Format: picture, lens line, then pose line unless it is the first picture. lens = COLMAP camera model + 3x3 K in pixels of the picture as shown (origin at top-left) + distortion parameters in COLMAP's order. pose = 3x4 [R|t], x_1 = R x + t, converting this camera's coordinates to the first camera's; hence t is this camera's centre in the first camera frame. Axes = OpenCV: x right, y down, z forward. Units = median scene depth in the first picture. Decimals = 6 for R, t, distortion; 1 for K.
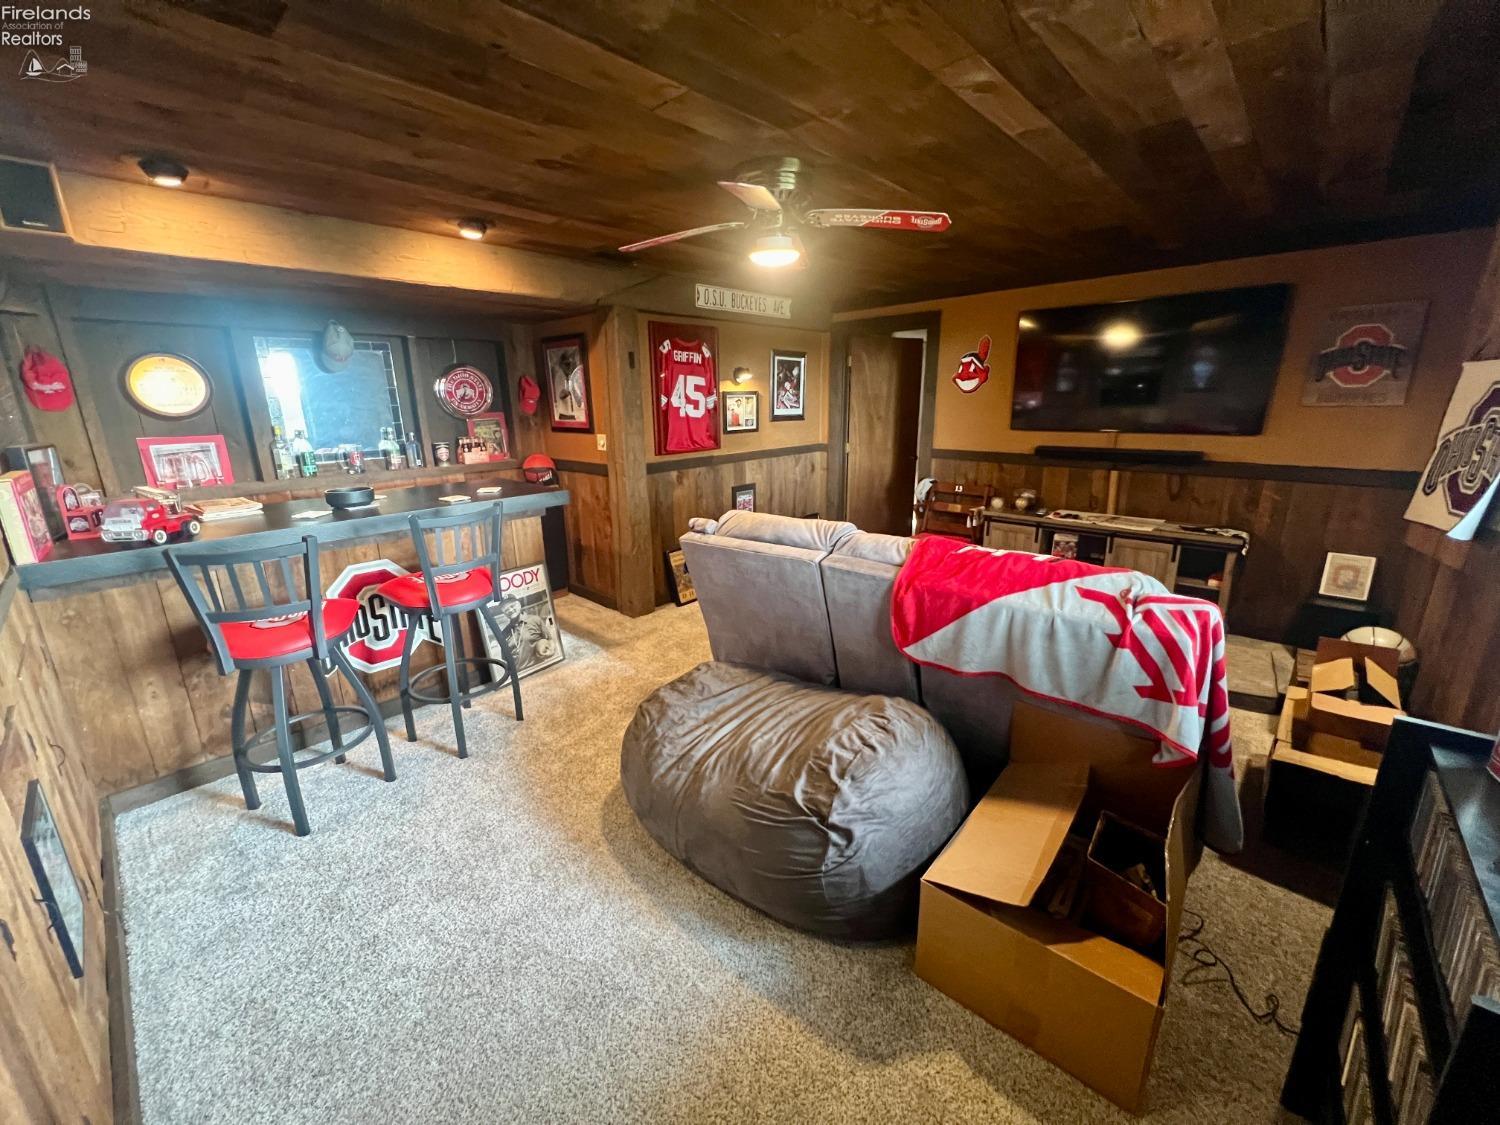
lens RADIAL K [[598.5, 0, 750.4], [0, 598.5, 559.0], [0, 0, 1]] dist [-0.002121, -0.000345]
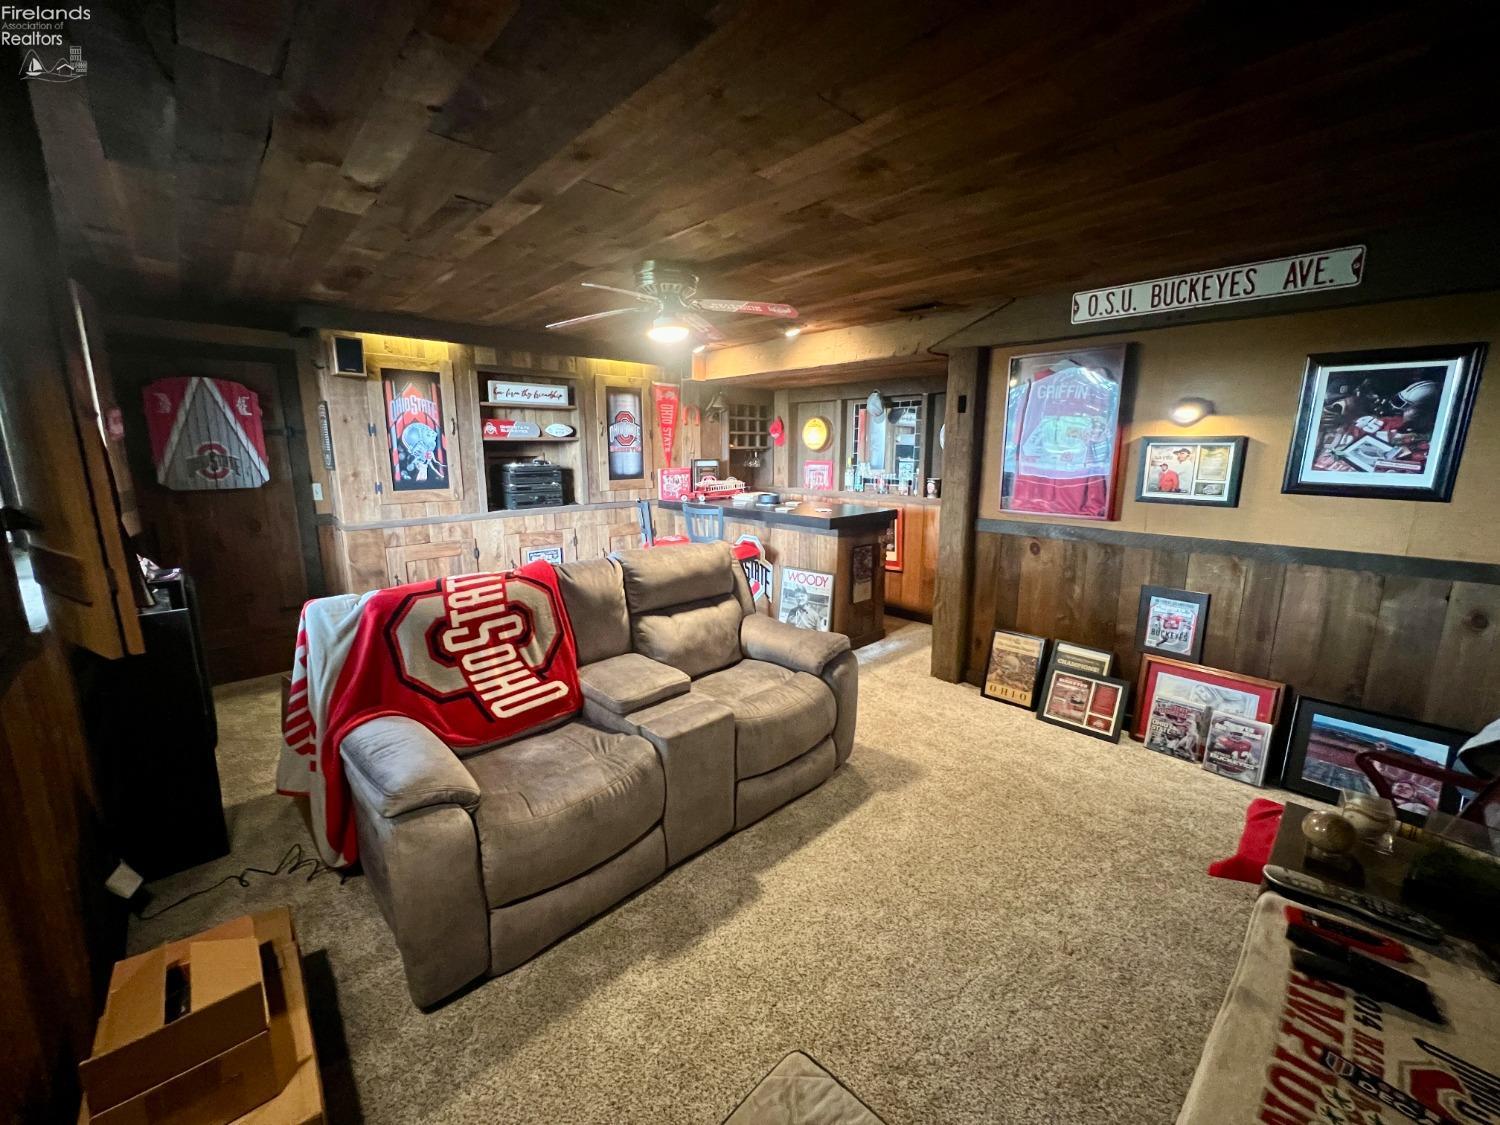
lens RADIAL K [[598.5, 0, 749.0], [0, 598.5, 561.4], [0, 0, 1]] dist [-0.002121, -0.000345]
pose [[-0.075968, 0.205478, -0.975709, 0.634369], [-0.261269, 0.940245, 0.218352, -0.179431], [0.962272, 0.271510, -0.017744, 0.624813]]
